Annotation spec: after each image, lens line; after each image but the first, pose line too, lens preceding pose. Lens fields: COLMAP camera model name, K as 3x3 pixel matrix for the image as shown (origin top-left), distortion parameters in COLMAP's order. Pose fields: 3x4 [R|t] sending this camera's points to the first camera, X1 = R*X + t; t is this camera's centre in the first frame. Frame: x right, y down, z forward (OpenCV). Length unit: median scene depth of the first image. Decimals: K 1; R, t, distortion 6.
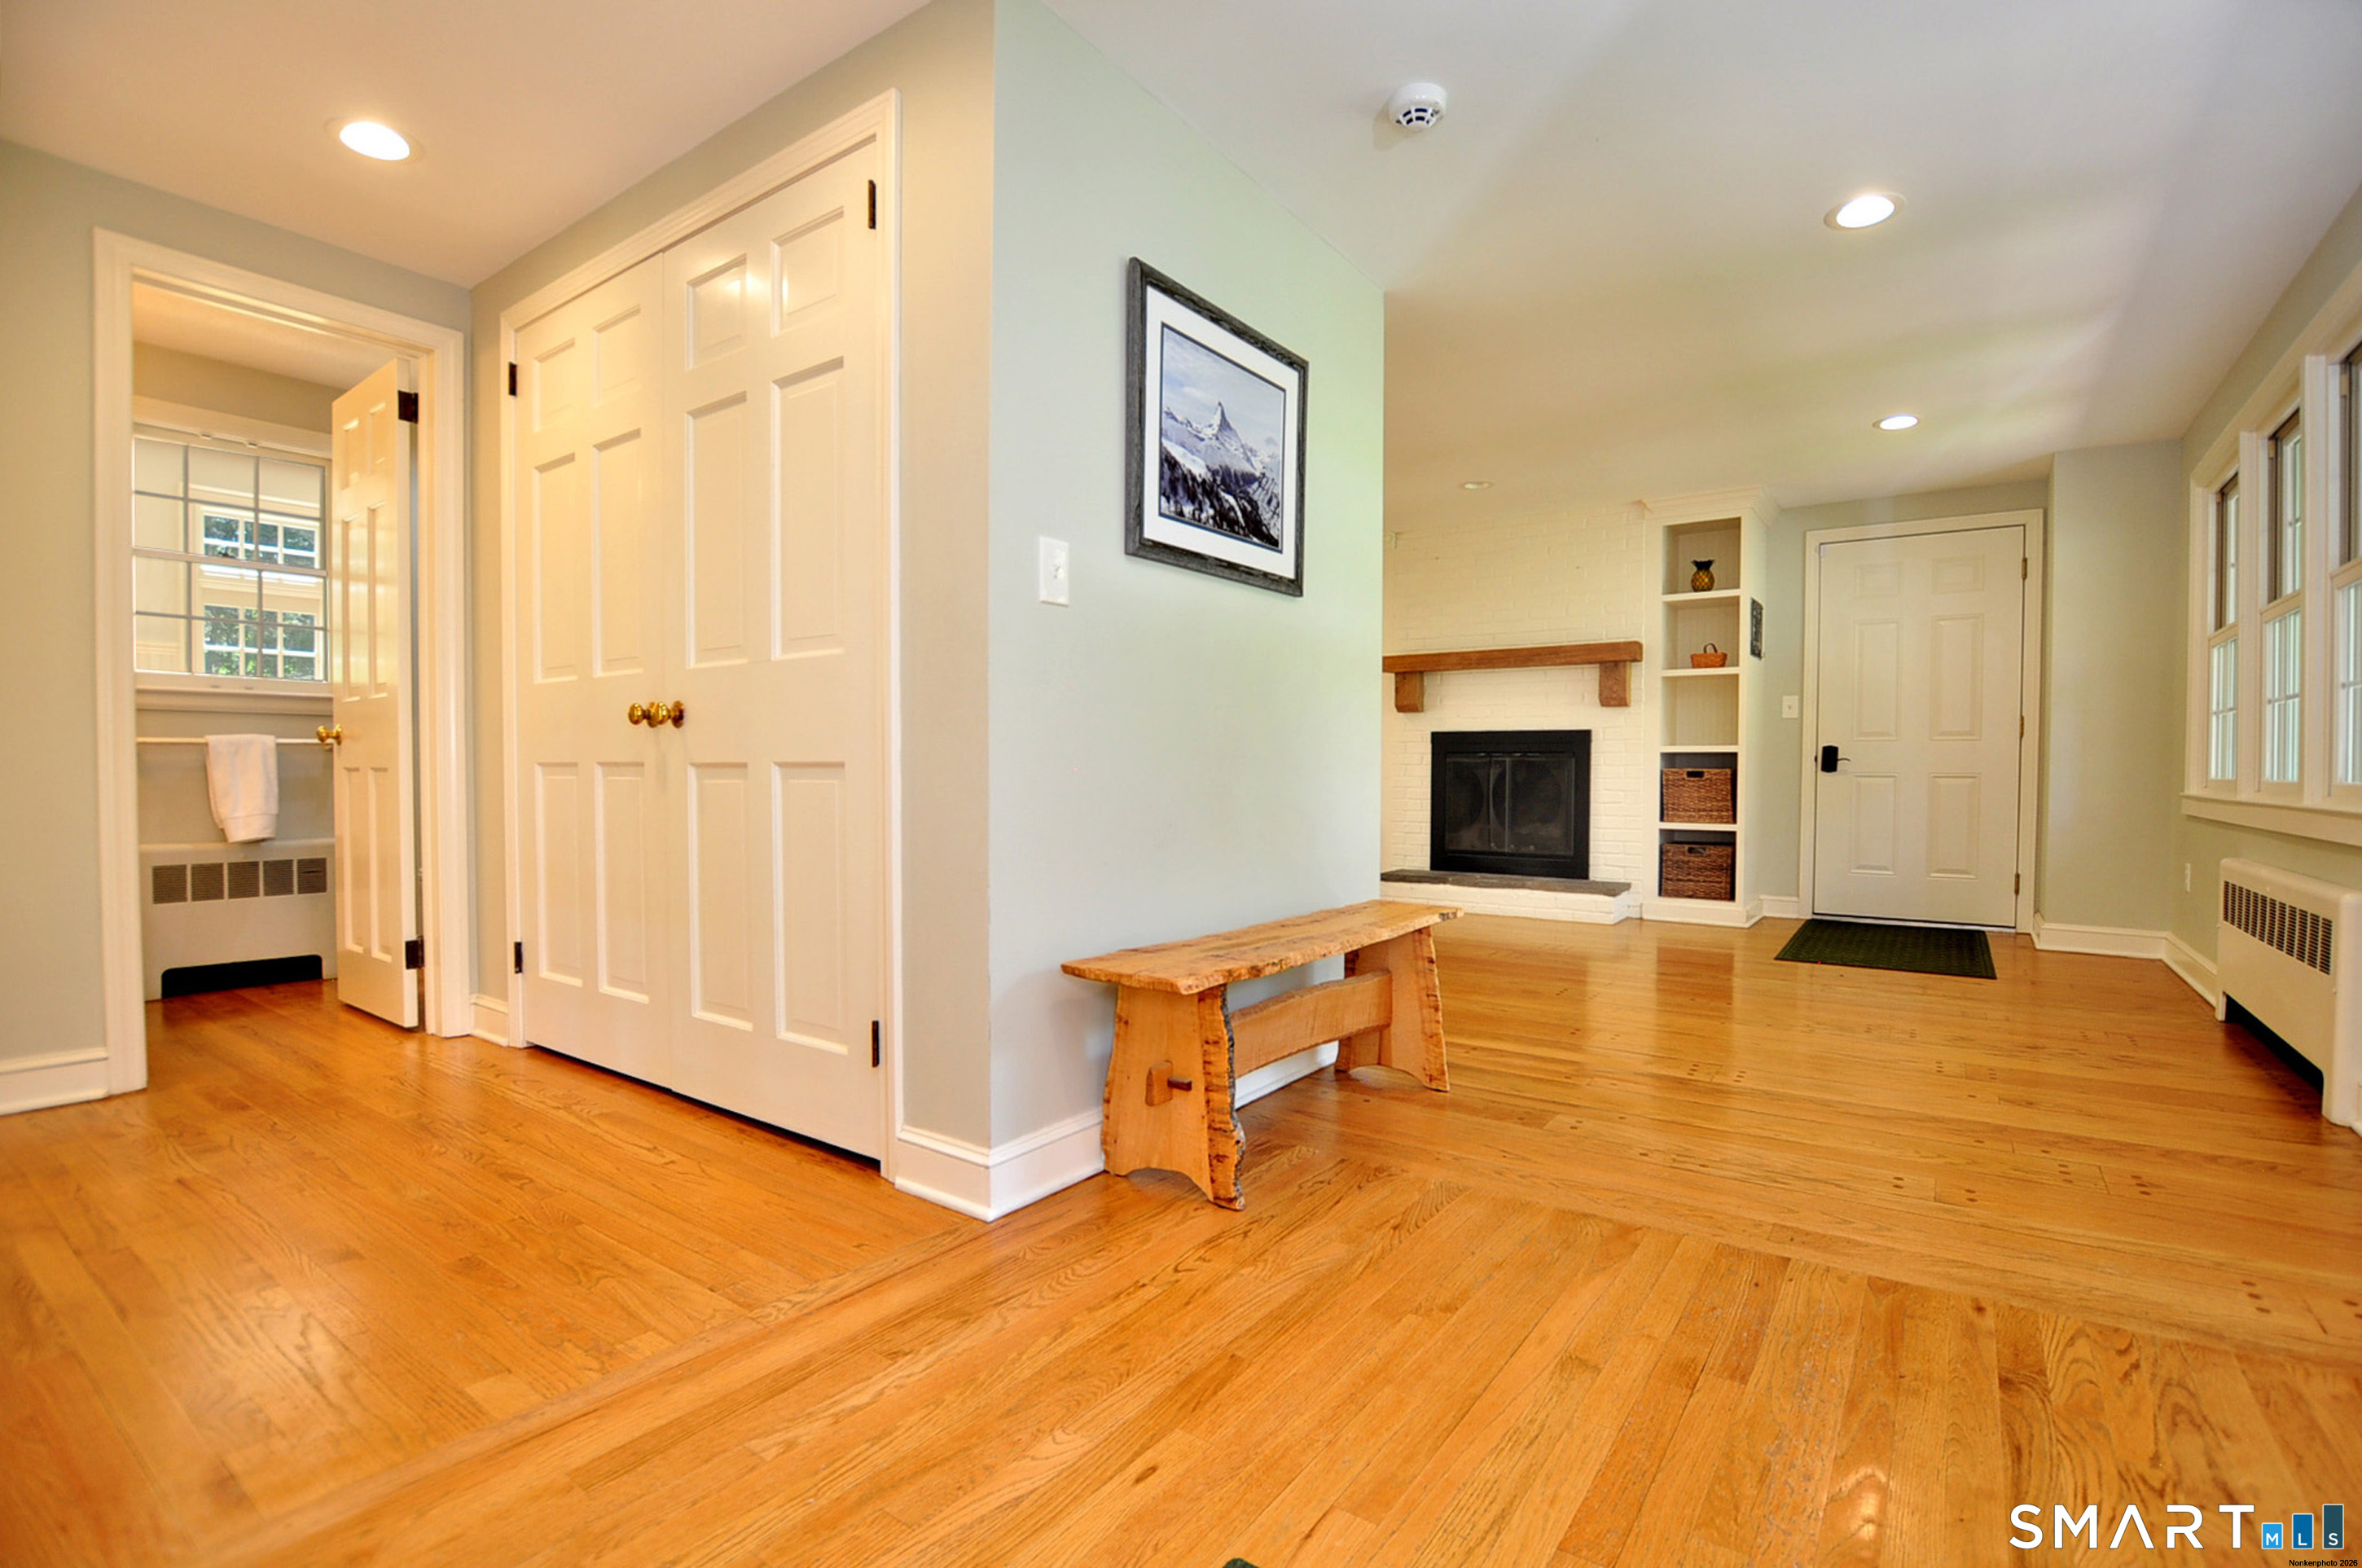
lens RADIAL K [[1050.6, 0, 1181.0], [0, 1050.6, 784.0], [0, 0, 1]] dist [-0.028213, 0.000335]
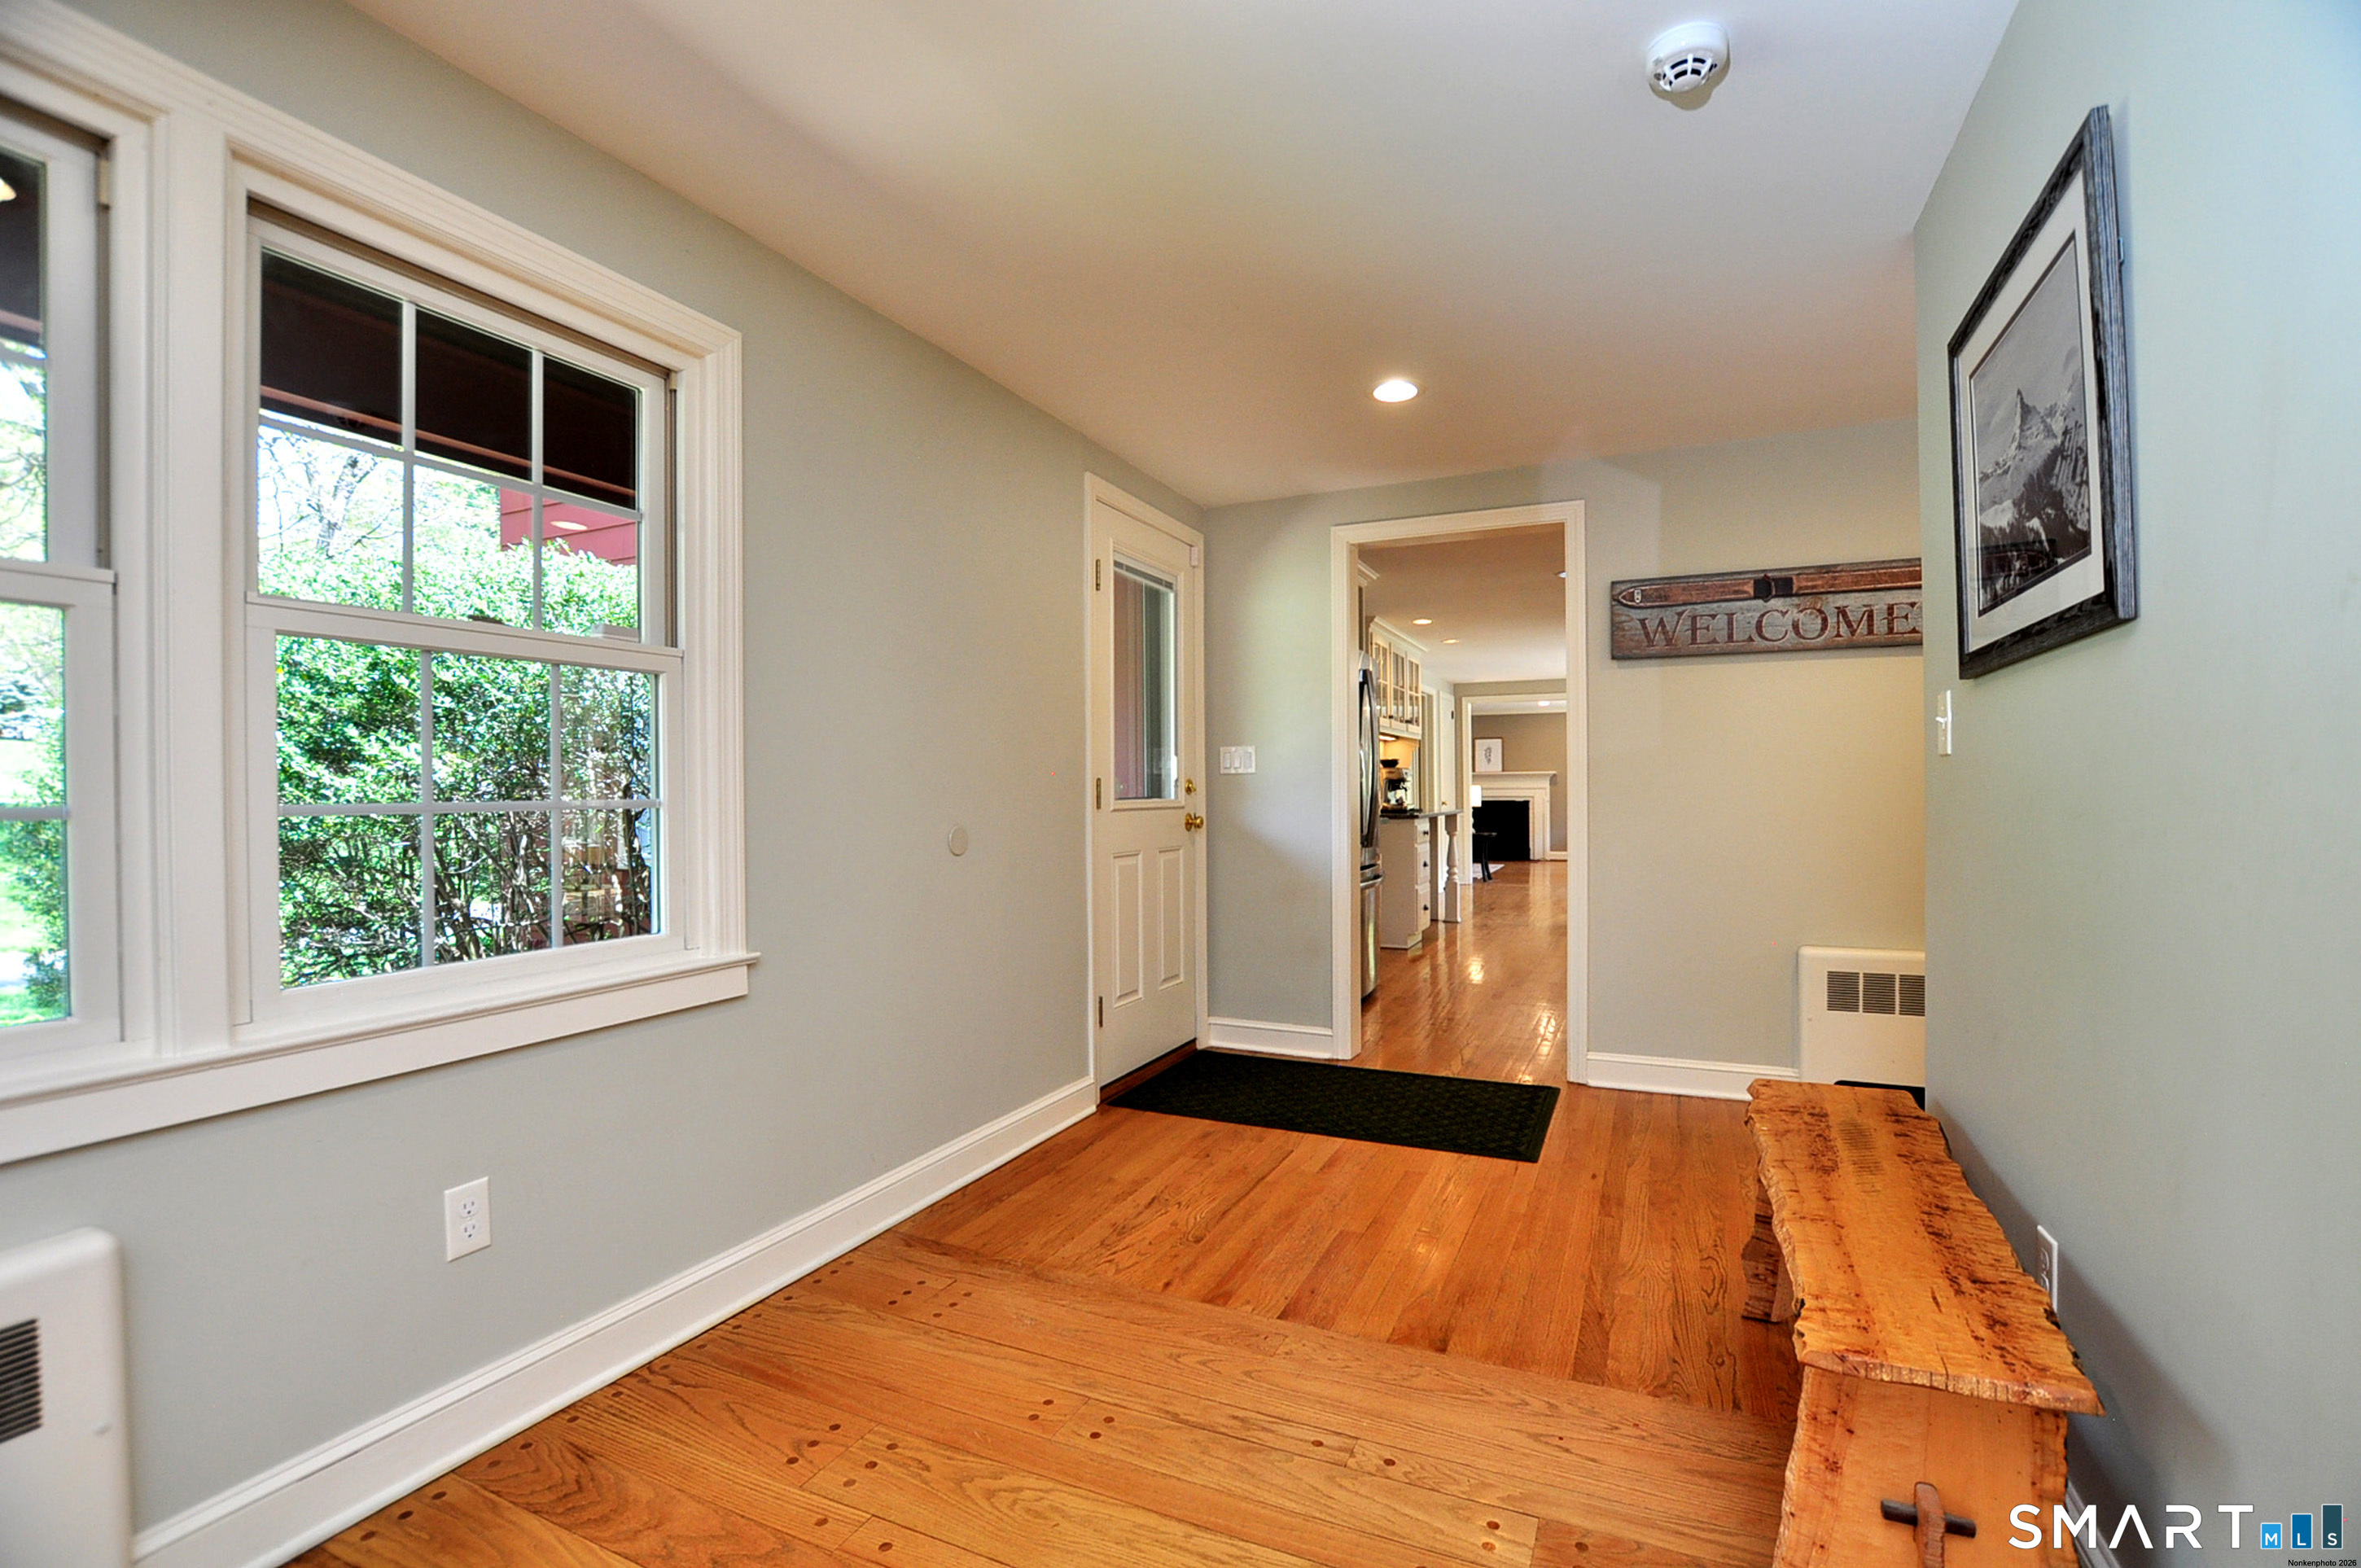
lens RADIAL K [[1050.1, 0, 1180.5], [0, 1050.1, 784.0], [0, 0, 1]] dist [-0.028213, 0.000335]
pose [[-0.979074, 0.000047, -0.203507, 0.676100], [-0.001652, 0.999965, 0.008176, -0.120770], [0.203500, 0.008341, -0.979039, 1.542307]]
